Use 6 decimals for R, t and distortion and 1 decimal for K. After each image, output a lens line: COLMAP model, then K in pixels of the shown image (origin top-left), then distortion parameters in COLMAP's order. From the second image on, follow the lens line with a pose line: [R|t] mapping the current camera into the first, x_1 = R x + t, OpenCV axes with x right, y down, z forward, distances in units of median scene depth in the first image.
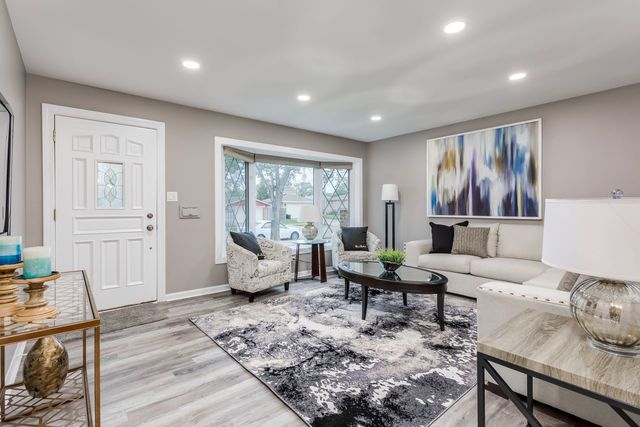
lens RADIAL K [[303.8, 0, 320.0], [0, 303.8, 210.2], [0, 0, 1]] dist [0.001755, 0.001578]
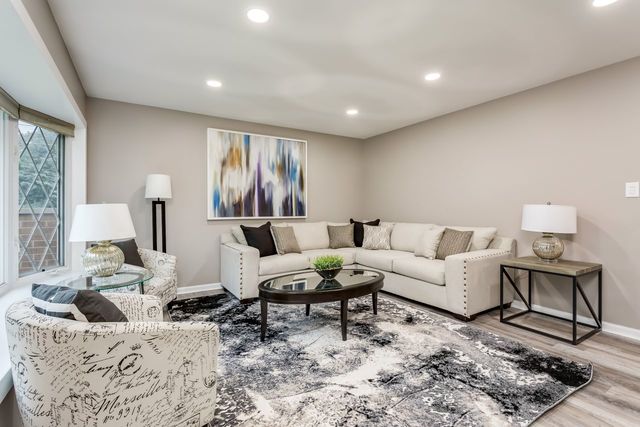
lens RADIAL K [[303.8, 0, 320.2], [0, 303.8, 210.7], [0, 0, 1]] dist [0.001755, 0.001578]
pose [[0.137752, -0.005399, 0.990452, -0.543766], [0.006948, 0.999966, 0.004484, -0.005962], [-0.990442, 0.006264, 0.137785, 0.729060]]
